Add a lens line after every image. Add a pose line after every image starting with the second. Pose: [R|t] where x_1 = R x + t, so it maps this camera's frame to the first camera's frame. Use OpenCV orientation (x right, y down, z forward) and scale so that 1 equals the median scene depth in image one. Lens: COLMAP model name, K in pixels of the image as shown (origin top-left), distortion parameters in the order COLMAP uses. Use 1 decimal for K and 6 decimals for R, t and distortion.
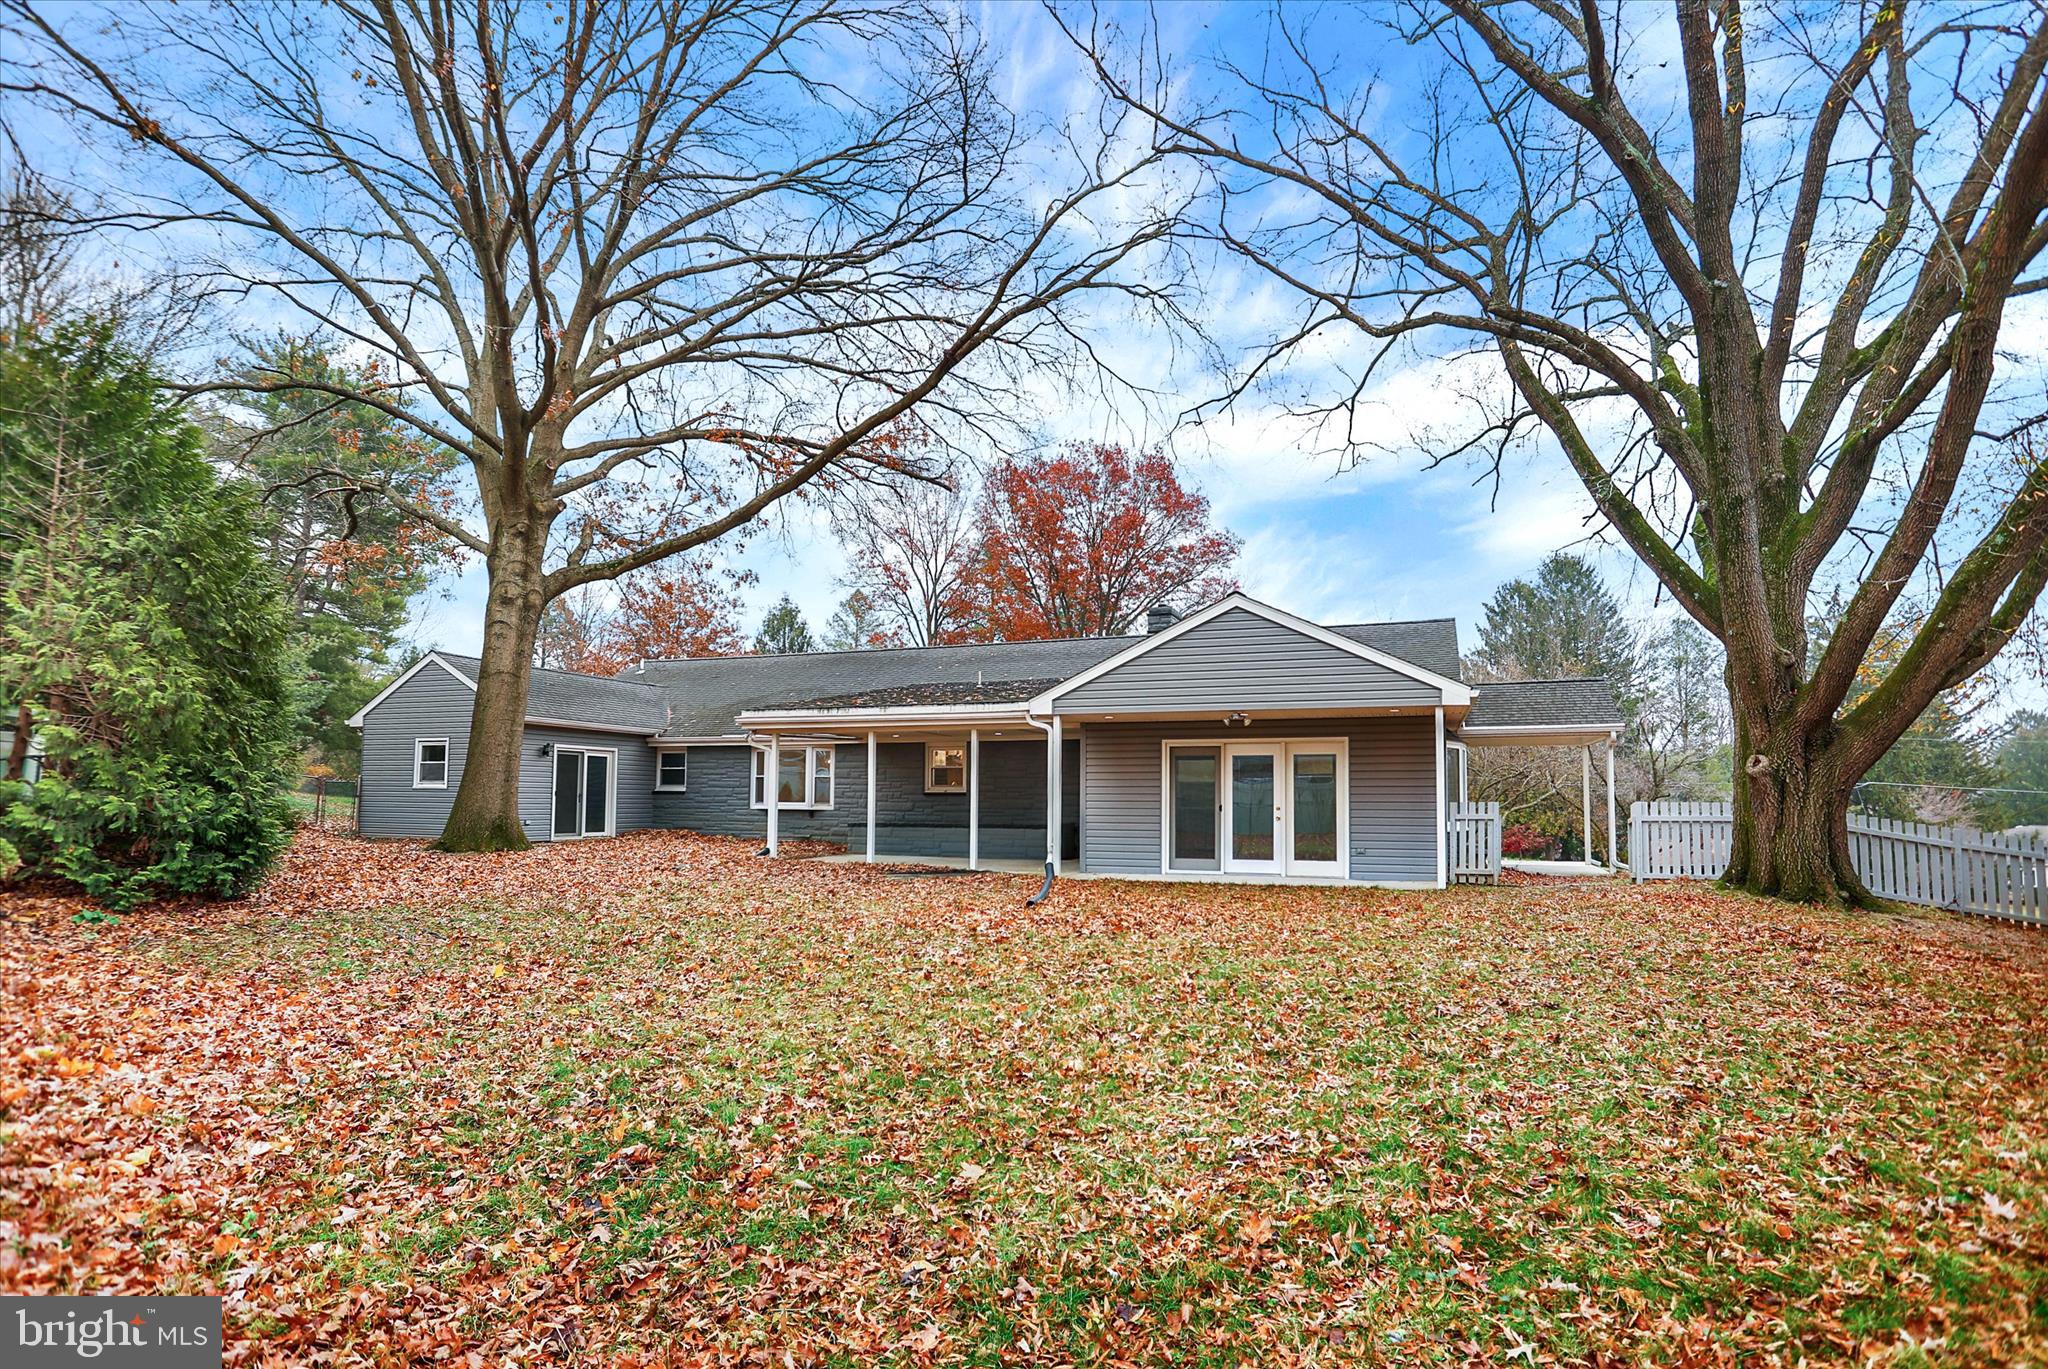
lens RADIAL K [[1015.2, 0, 979.7], [0, 1015.2, 812.5], [0, 0, 1]] dist [-0.064592, 0.020213]
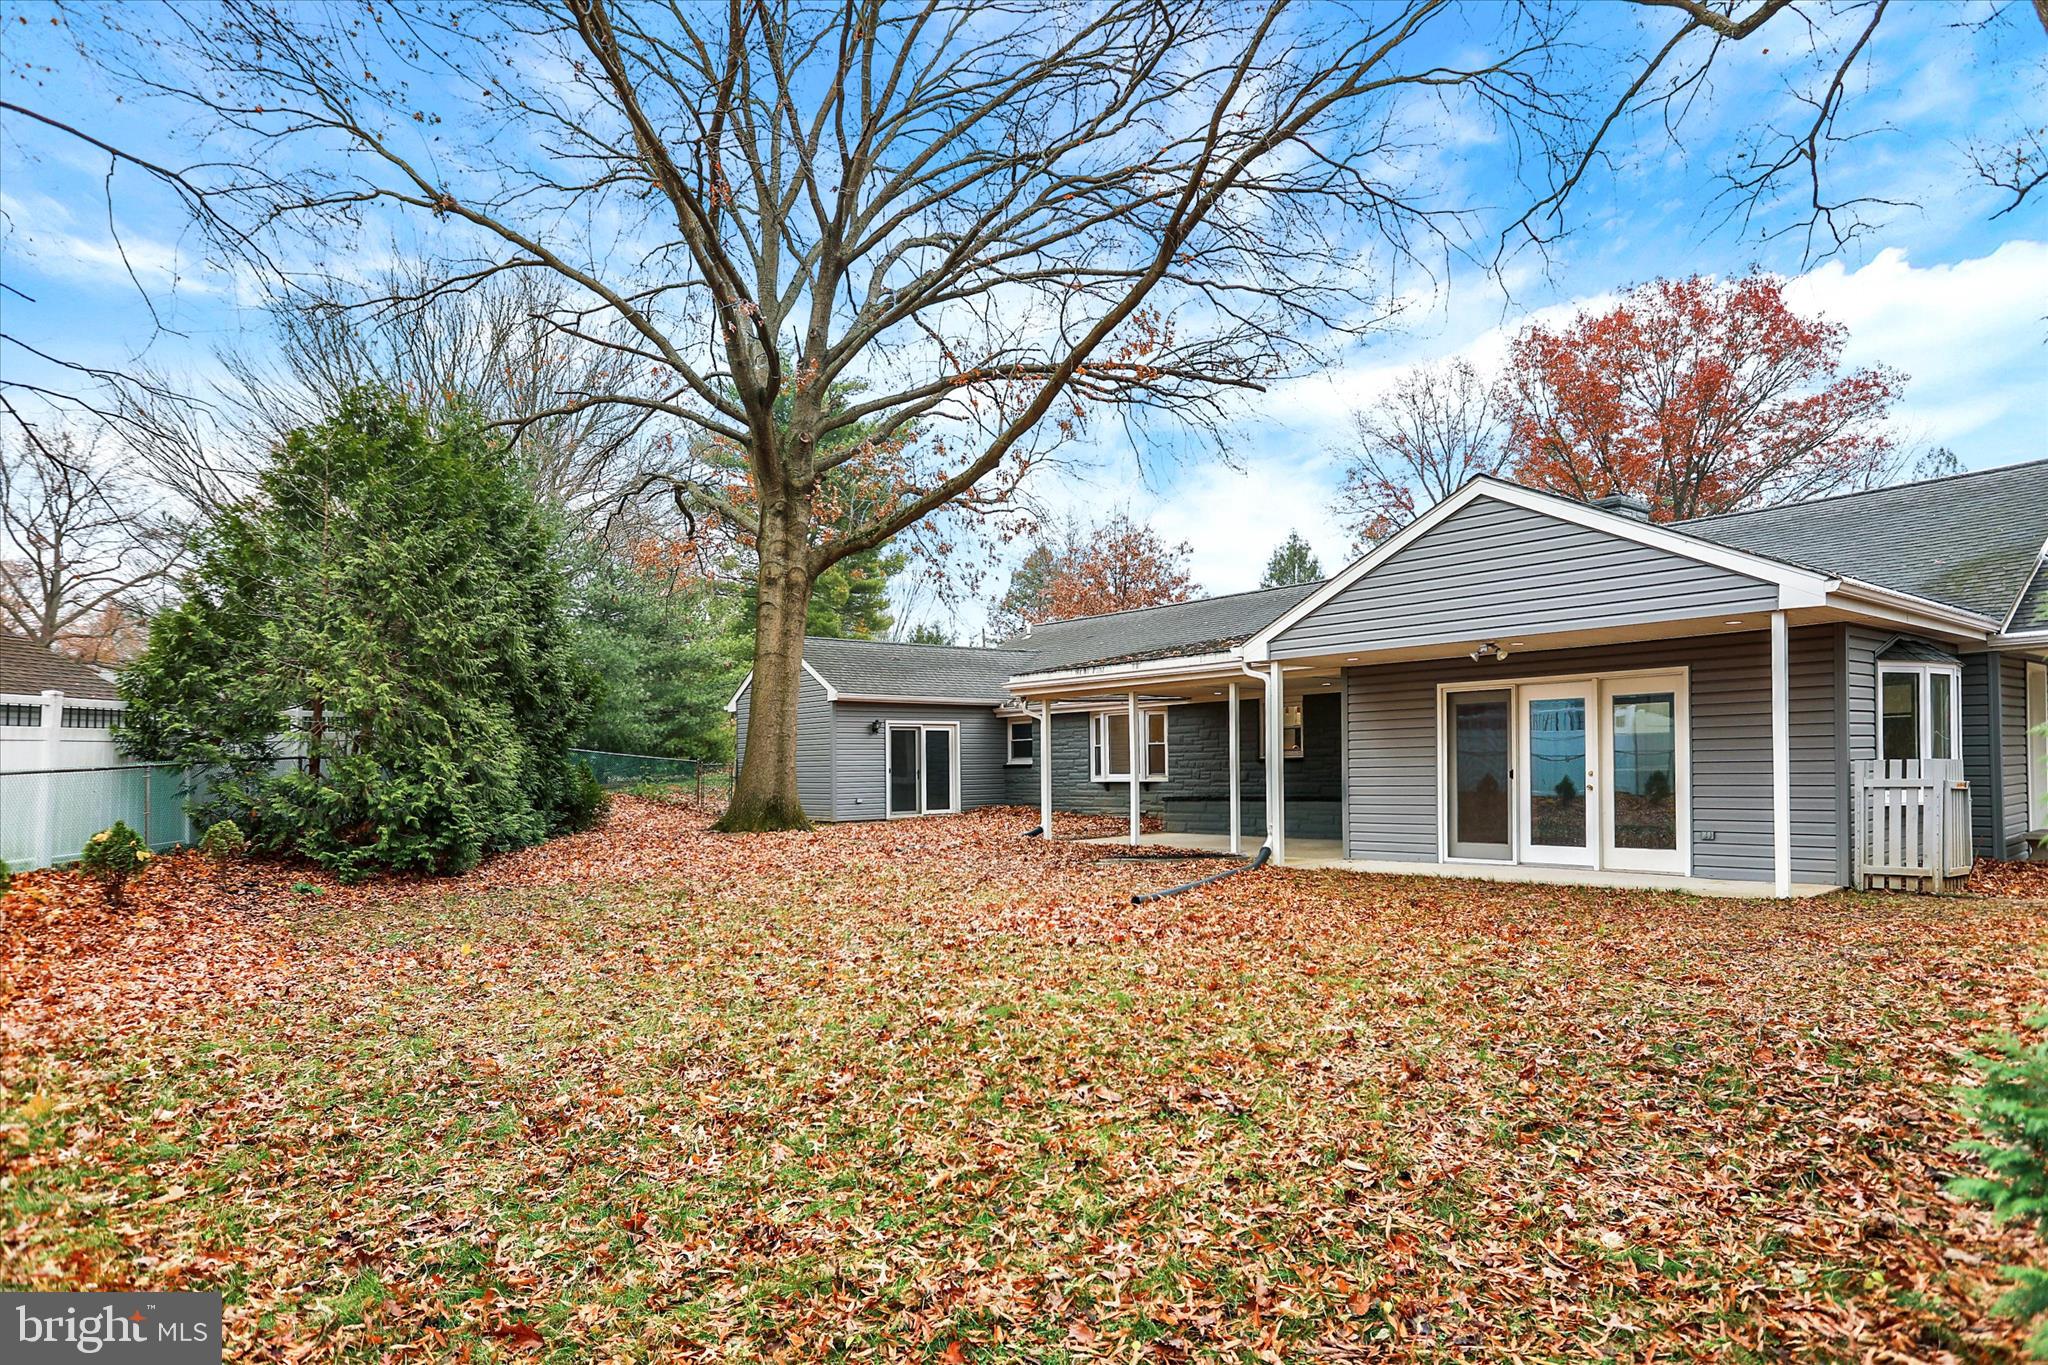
lens RADIAL K [[1148.2, 0, 1077.6], [0, 1148.2, 812.9], [0, 0, 1]] dist [-0.039454, 0.001217]
pose [[0.878393, -0.003408, -0.477927, 0.337412], [0.017227, 0.999551, 0.024533, -0.002176], [0.477629, -0.029783, 0.878057, 0.128083]]
